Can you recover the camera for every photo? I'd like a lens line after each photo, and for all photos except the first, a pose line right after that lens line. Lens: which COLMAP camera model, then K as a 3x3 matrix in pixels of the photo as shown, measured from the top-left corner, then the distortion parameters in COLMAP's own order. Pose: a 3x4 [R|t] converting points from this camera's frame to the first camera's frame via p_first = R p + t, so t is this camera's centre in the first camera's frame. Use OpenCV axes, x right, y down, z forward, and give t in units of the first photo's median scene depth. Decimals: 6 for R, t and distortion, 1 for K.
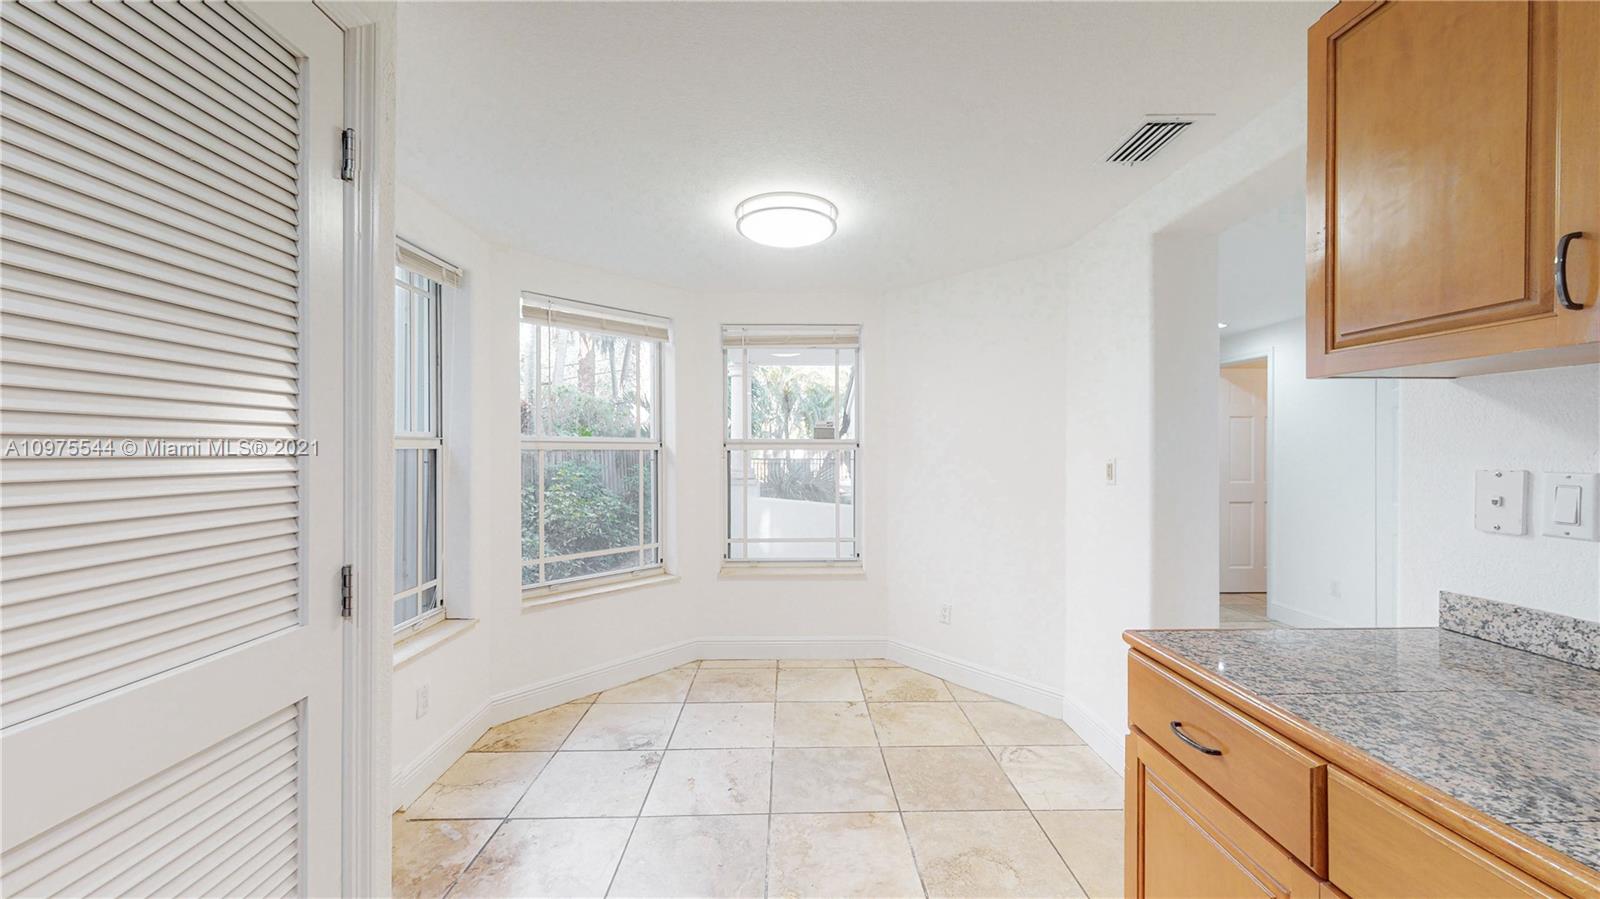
lens RADIAL K [[584.5, 0, 792.3], [0, 584.5, 449.7], [0, 0, 1]] dist [0.000787, -0.000327]
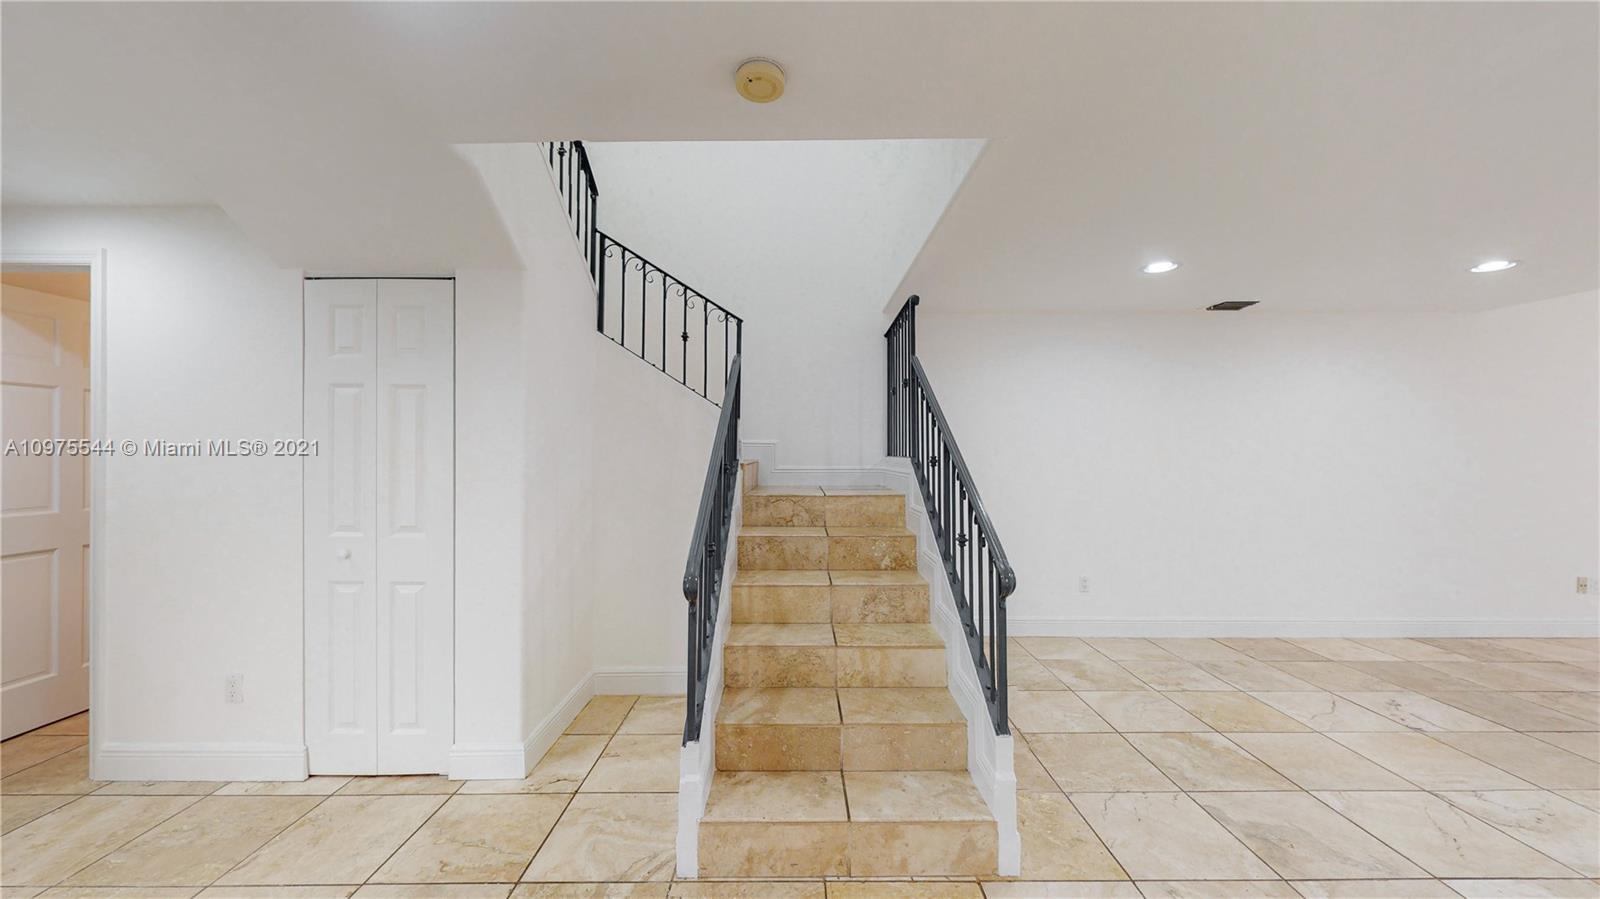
lens RADIAL K [[584.5, 0, 796.7], [0, 584.5, 452.9], [0, 0, 1]] dist [0.000787, -0.000327]
pose [[0.007109, -0.001388, 0.999974, 1.369286], [-0.001937, 0.999997, 0.001402, 0.007525], [-0.999973, -0.001947, 0.007106, 1.696300]]
